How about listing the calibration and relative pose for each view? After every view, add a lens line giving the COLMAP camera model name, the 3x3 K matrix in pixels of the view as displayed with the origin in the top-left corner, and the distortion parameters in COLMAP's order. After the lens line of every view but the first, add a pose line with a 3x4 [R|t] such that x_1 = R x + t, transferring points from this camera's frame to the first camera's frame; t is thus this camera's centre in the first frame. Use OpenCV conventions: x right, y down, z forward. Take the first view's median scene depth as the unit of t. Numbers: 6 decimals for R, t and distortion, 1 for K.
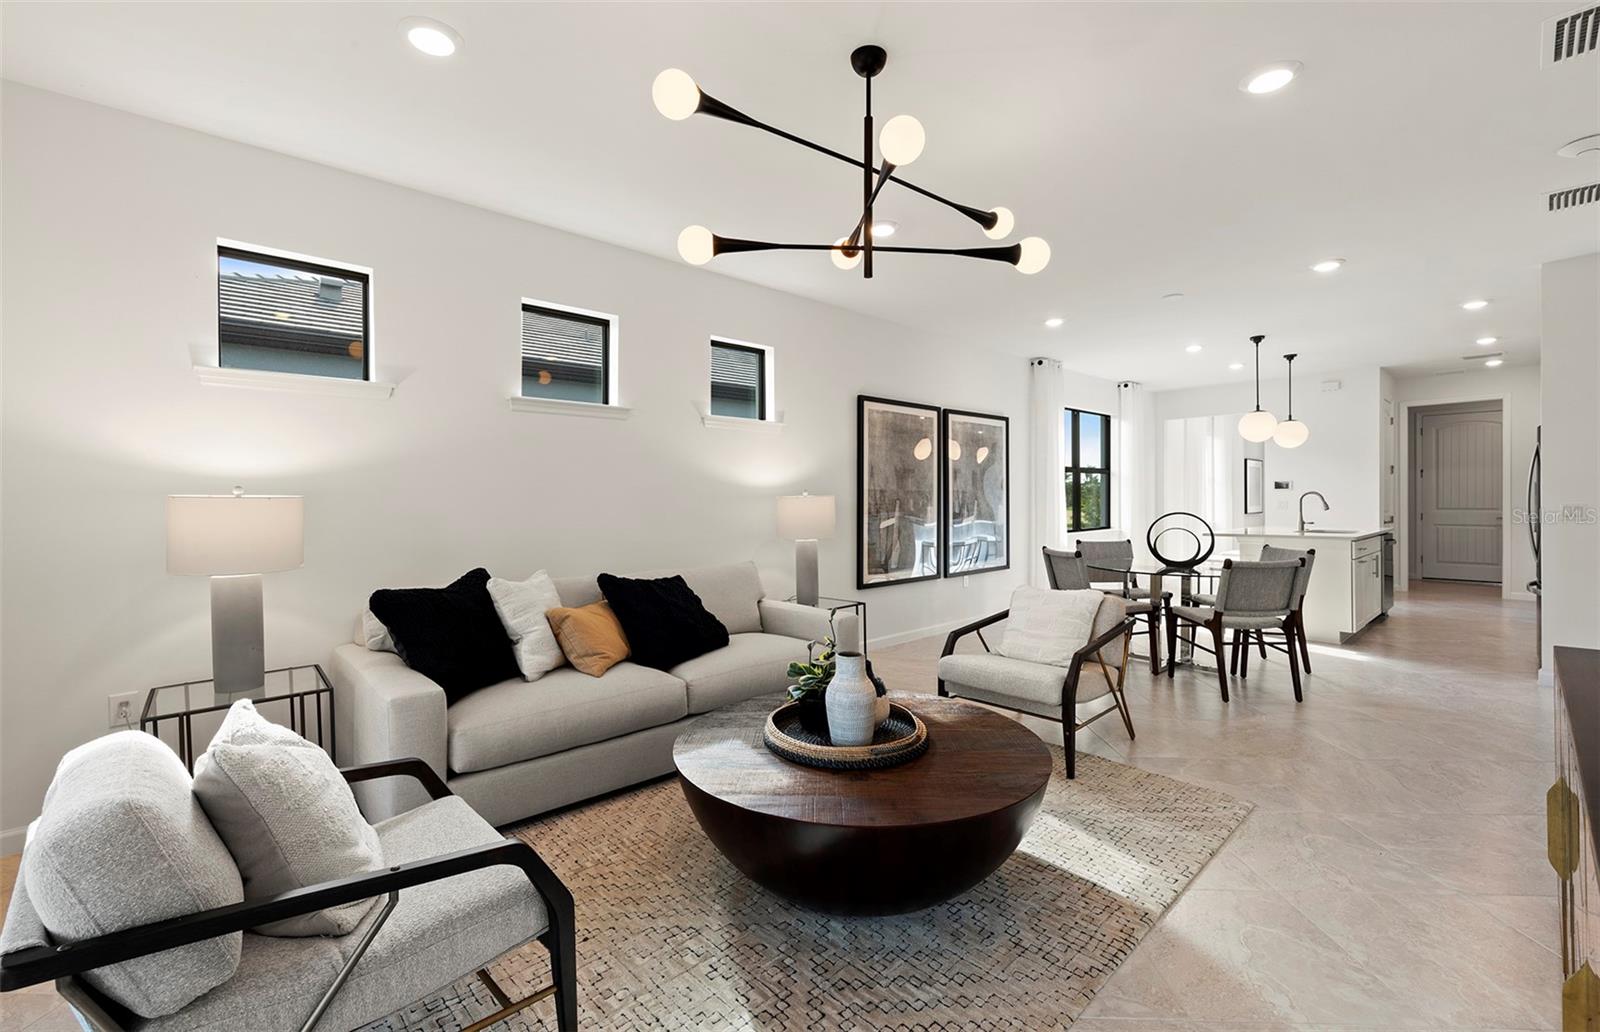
lens RADIAL K [[674.4, 0, 797.3], [0, 674.4, 499.2], [0, 0, 1]] dist [0.000710, 0.000039]
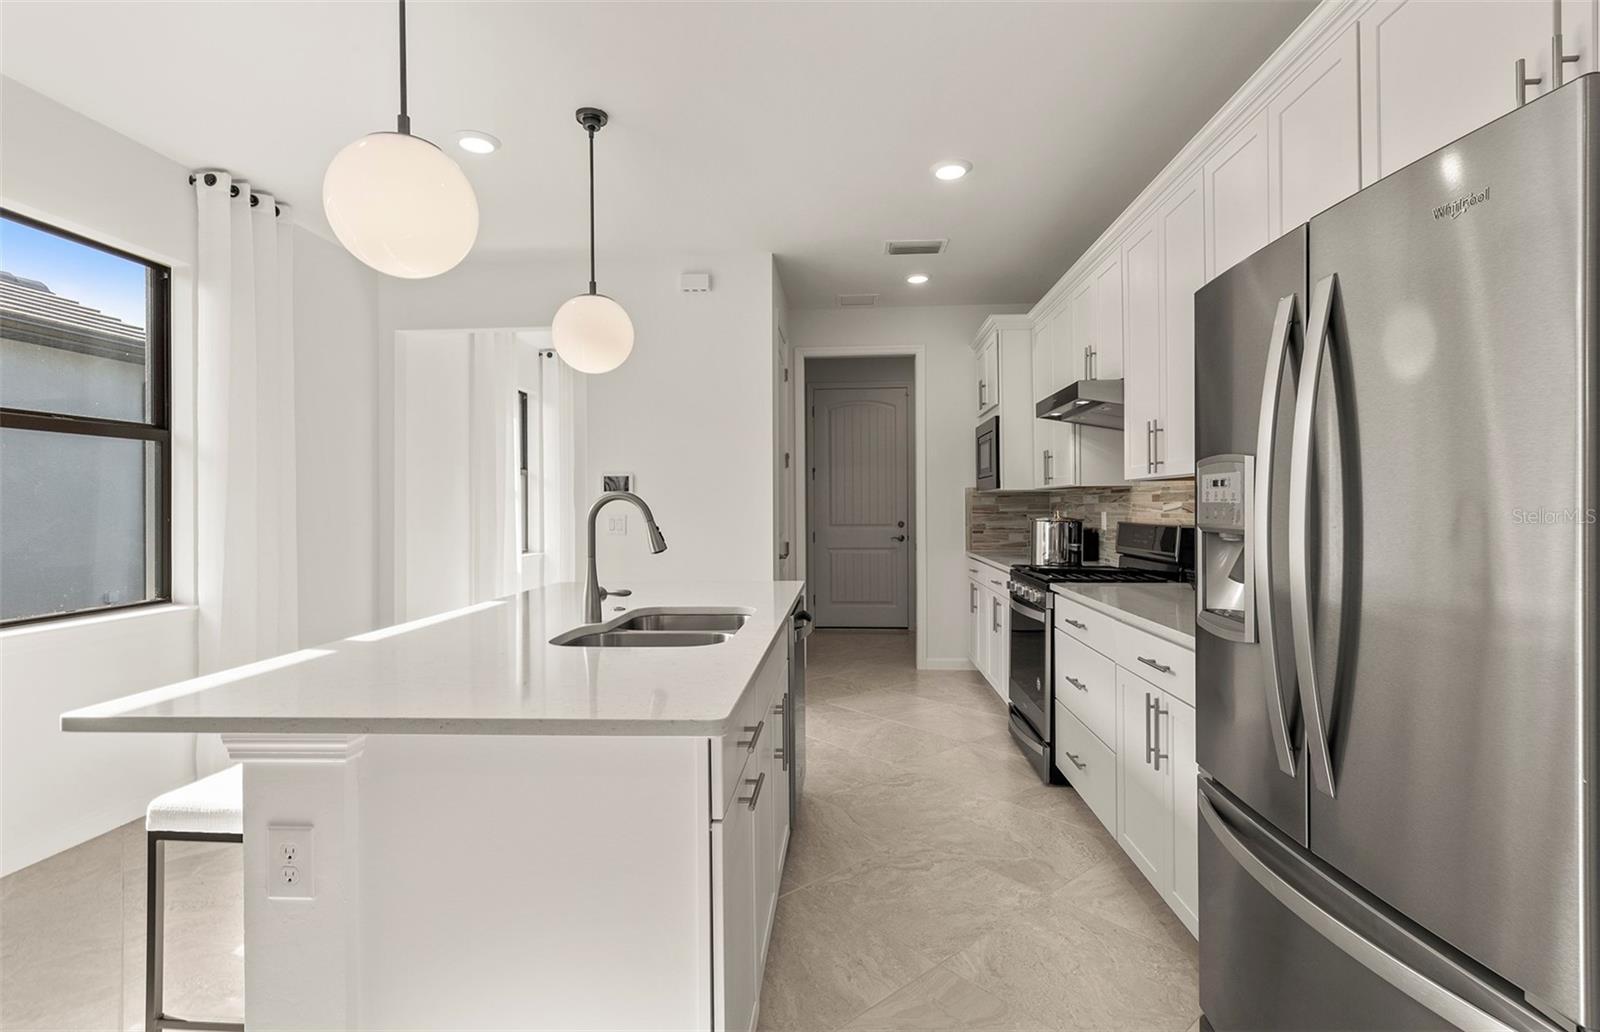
lens RADIAL K [[795.8, 0, 799.3], [0, 795.8, 509.0], [0, 0, 1]] dist [-0.000541, -0.000044]
pose [[0.720914, -0.002300, 0.693021, 0.418103], [0.004836, 0.999987, -0.001711, -0.001540], [-0.693008, 0.004585, 0.720915, 0.502042]]
